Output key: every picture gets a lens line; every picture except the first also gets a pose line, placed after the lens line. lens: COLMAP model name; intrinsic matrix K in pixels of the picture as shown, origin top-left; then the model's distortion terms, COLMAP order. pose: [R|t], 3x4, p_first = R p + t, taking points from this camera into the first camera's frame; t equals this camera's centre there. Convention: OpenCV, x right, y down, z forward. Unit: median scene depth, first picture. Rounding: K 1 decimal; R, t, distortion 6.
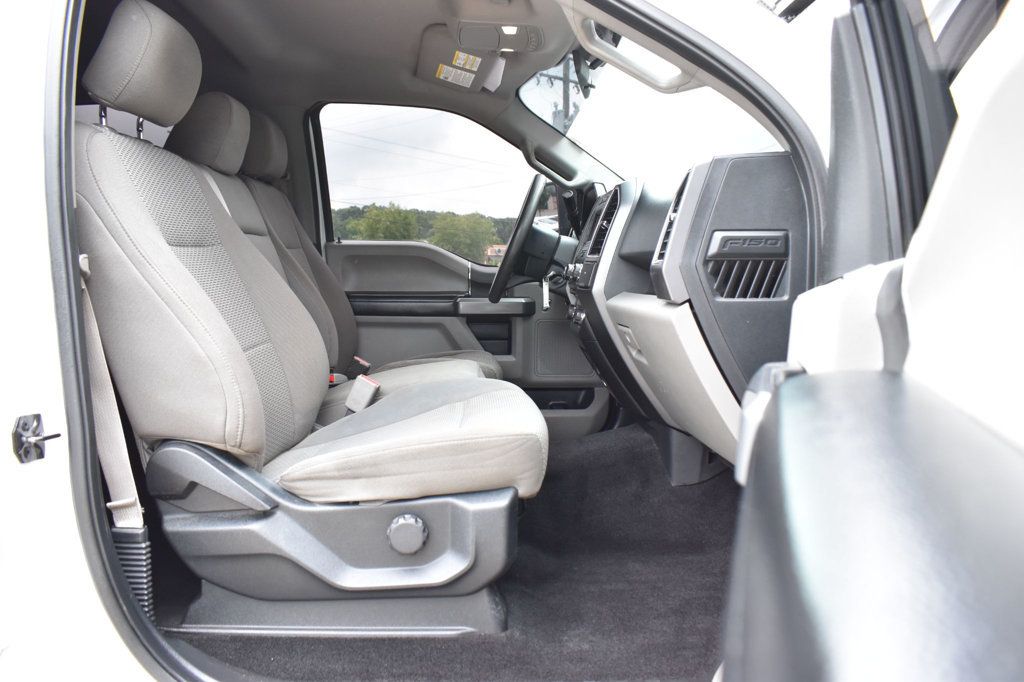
lens RADIAL K [[800.7, 0, 509.6], [0, 800.7, 336.7], [0, 0, 1]] dist [-0.092133, 0.009912]
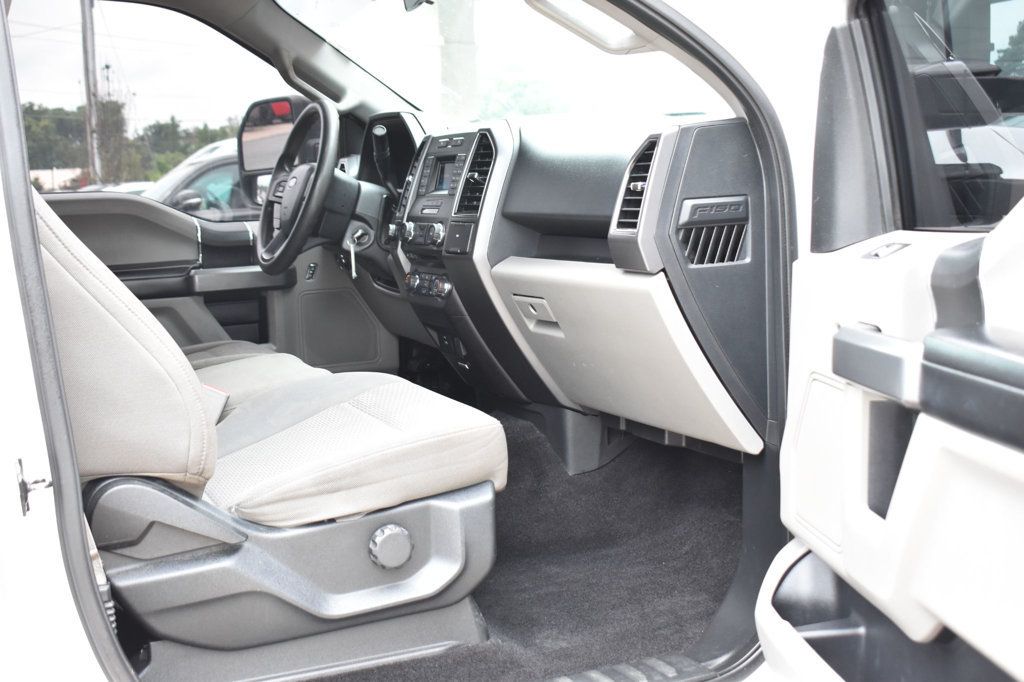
lens RADIAL K [[1362.7, 0, 512.0], [0, 1362.7, 342.2], [0, 0, 1]] dist [-0.059642, 0.000000]
pose [[0.917648, -0.087460, 0.387650, -0.583616], [0.073581, 0.996008, 0.050535, -0.051290], [-0.390522, -0.017850, 0.920420, -0.474945]]
